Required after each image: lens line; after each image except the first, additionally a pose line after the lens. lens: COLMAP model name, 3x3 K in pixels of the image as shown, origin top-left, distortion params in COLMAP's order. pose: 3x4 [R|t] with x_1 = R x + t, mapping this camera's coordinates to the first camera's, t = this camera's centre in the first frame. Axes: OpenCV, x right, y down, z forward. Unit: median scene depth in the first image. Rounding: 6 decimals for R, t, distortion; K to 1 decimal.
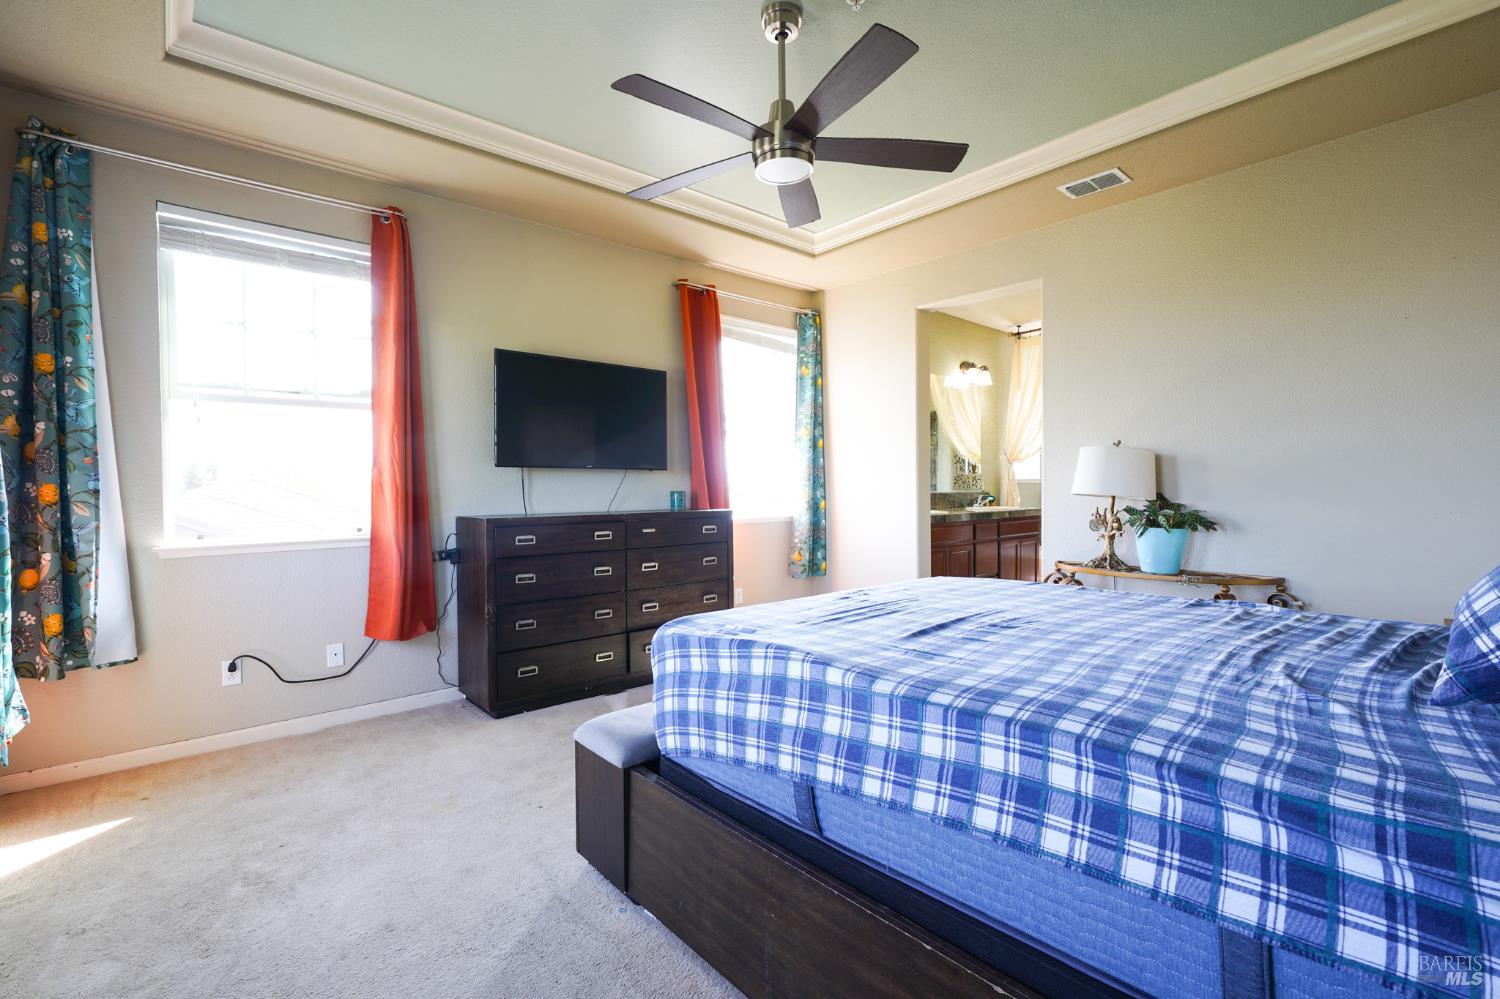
lens RADIAL K [[673.8, 0, 752.1], [0, 673.8, 498.3], [0, 0, 1]] dist [-0.015422, 0.006076]
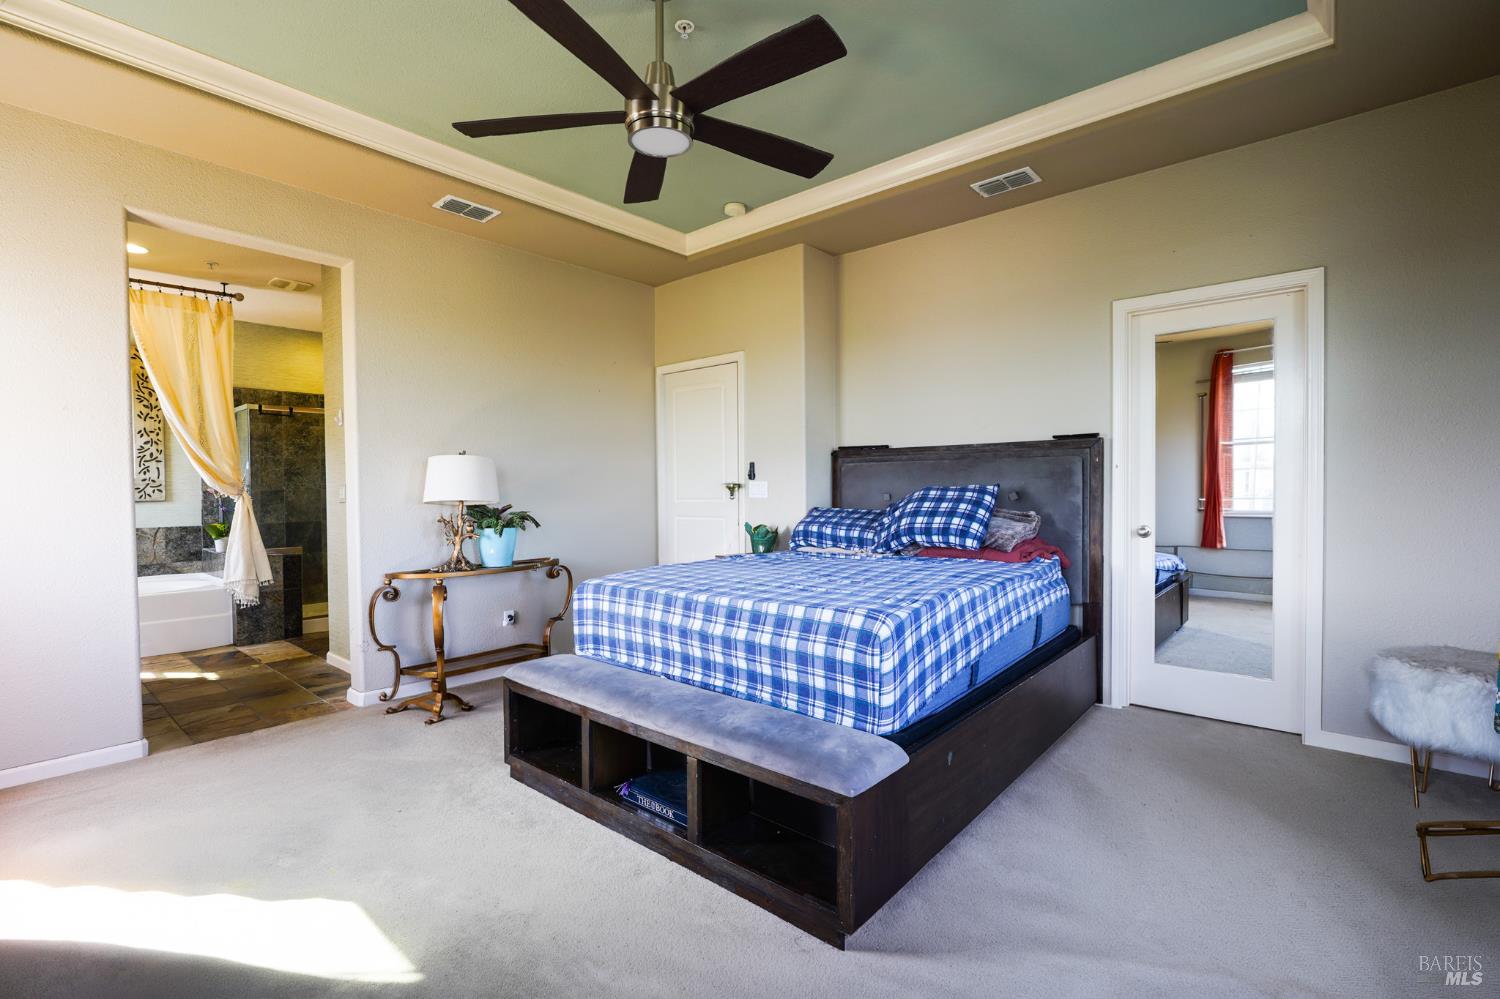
lens RADIAL K [[678.1, 0, 755.0], [0, 678.1, 499.8], [0, 0, 1]] dist [-0.016051, 0.007919]
pose [[-0.139780, -0.009918, 0.990133, -0.608153], [0.028392, 0.999499, 0.014020, -0.010429], [-0.989775, 0.030072, -0.139428, 0.699259]]
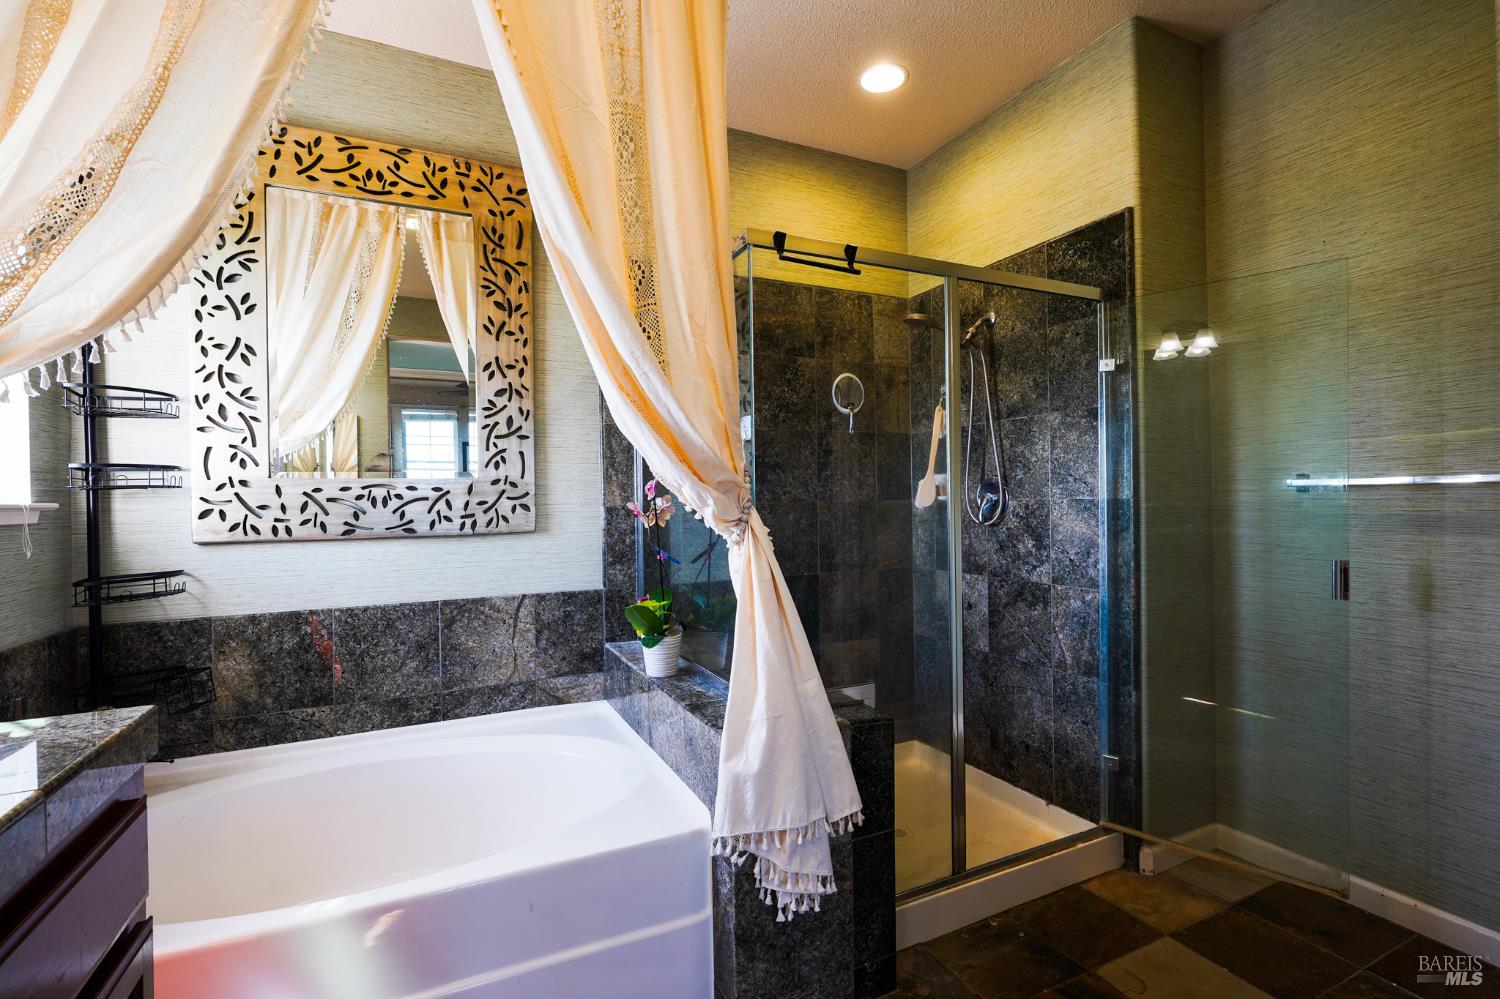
lens RADIAL K [[683.3, 0, 752.0], [0, 683.3, 498.4], [0, 0, 1]] dist [-0.013612, 0.006841]
pose [[0.265155, 0.003454, 0.964200, 0.567484], [0.033375, 0.999361, -0.012758, -0.042276], [-0.963628, 0.035563, 0.264870, 1.470951]]
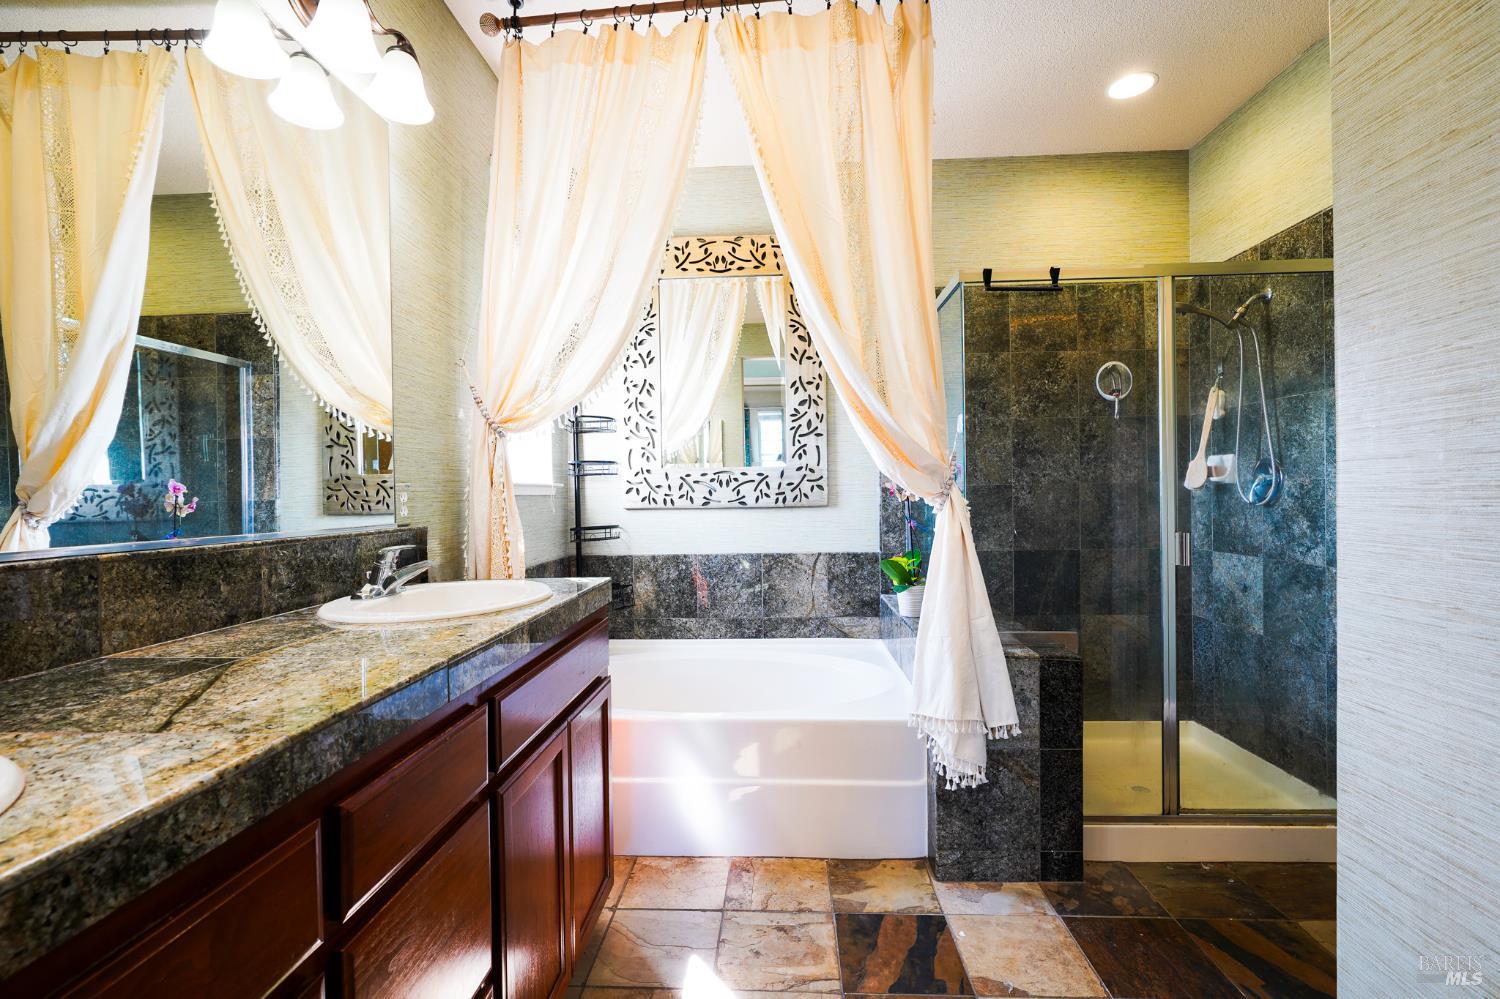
lens RADIAL K [[673.8, 0, 752.1], [0, 673.8, 498.3], [0, 0, 1]] dist [-0.015422, 0.006076]
pose [[0.692746, -0.009973, 0.721113, 0.454789], [0.024973, 0.999636, -0.010166, -0.028462], [-0.720749, 0.025051, 0.692743, 1.315635]]
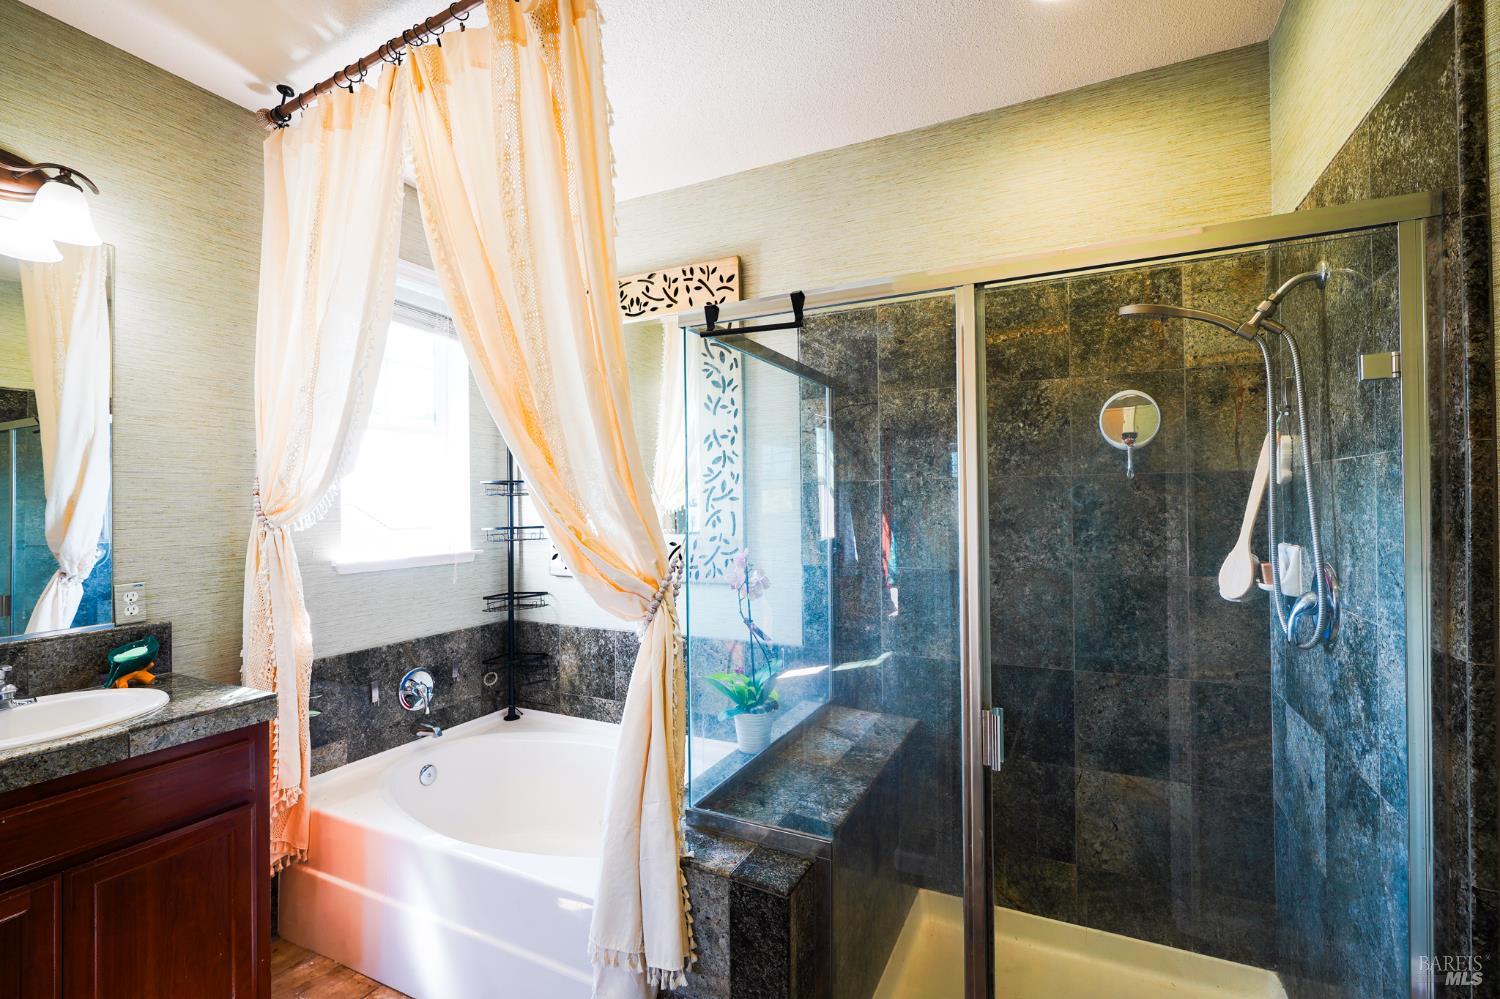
lens RADIAL K [[678.1, 0, 755.0], [0, 678.1, 499.8], [0, 0, 1]] dist [-0.016051, 0.007919]
pose [[0.921261, -0.001022, 0.388943, 0.887284], [0.011868, 0.999605, -0.025484, -0.098240], [-0.388763, 0.028094, 0.920909, 1.172195]]
